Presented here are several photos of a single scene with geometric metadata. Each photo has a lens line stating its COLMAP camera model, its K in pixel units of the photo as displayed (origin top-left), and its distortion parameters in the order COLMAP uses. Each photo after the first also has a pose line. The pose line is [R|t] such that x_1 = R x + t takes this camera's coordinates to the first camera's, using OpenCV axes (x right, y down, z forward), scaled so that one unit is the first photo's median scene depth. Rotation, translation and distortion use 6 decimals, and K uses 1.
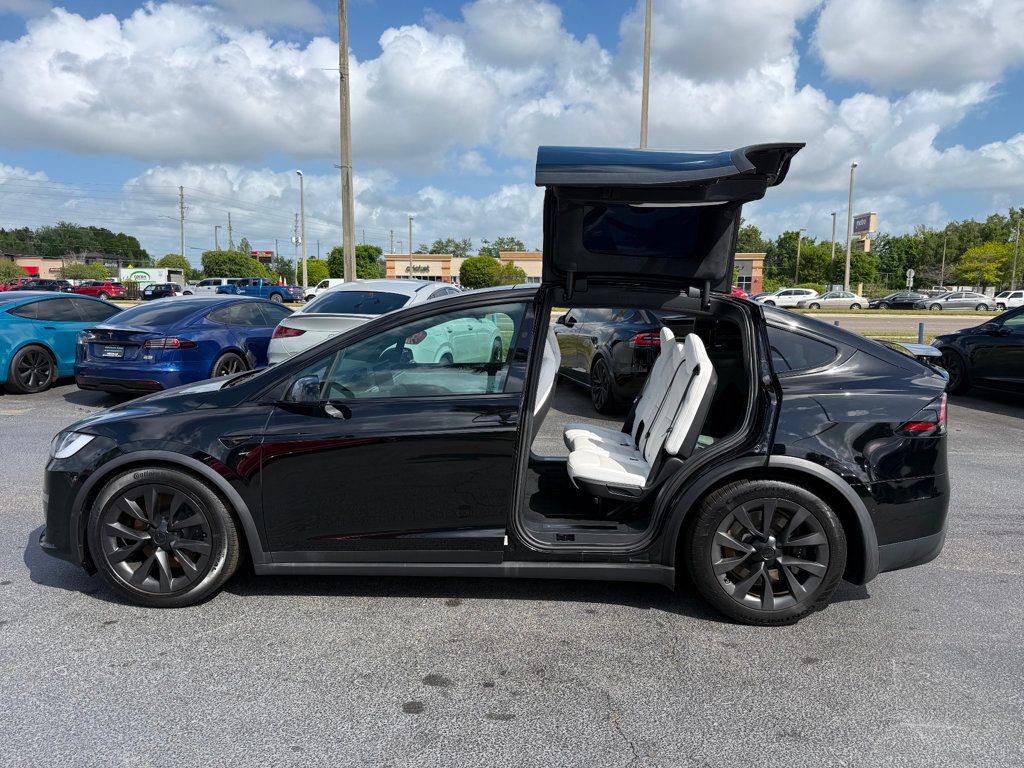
lens RADIAL K [[746.6, 0, 512.0], [0, 746.6, 384.0], [0, 0, 1]] dist [0.042921, -0.060476]
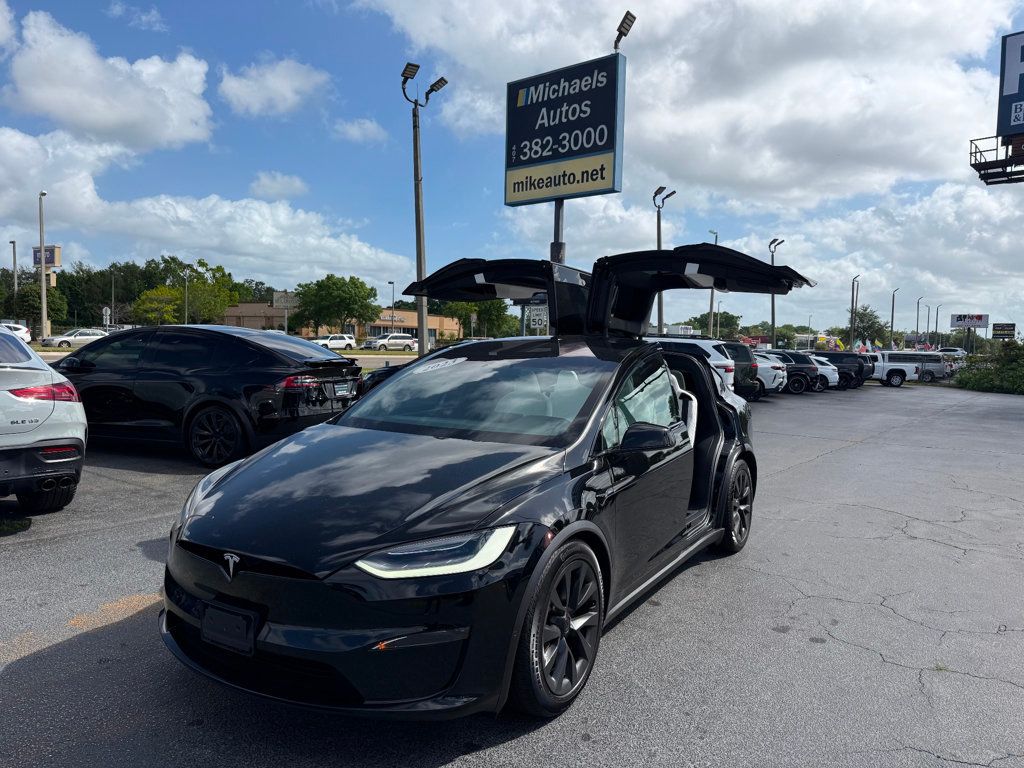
lens RADIAL K [[746.6, 0, 512.0], [0, 746.6, 384.0], [0, 0, 1]] dist [0.042921, -0.060476]
pose [[0.447699, -0.044426, 0.893080, -0.131560], [0.085883, 0.996284, 0.006506, -0.009358], [-0.890050, 0.073788, 0.449851, 0.066466]]
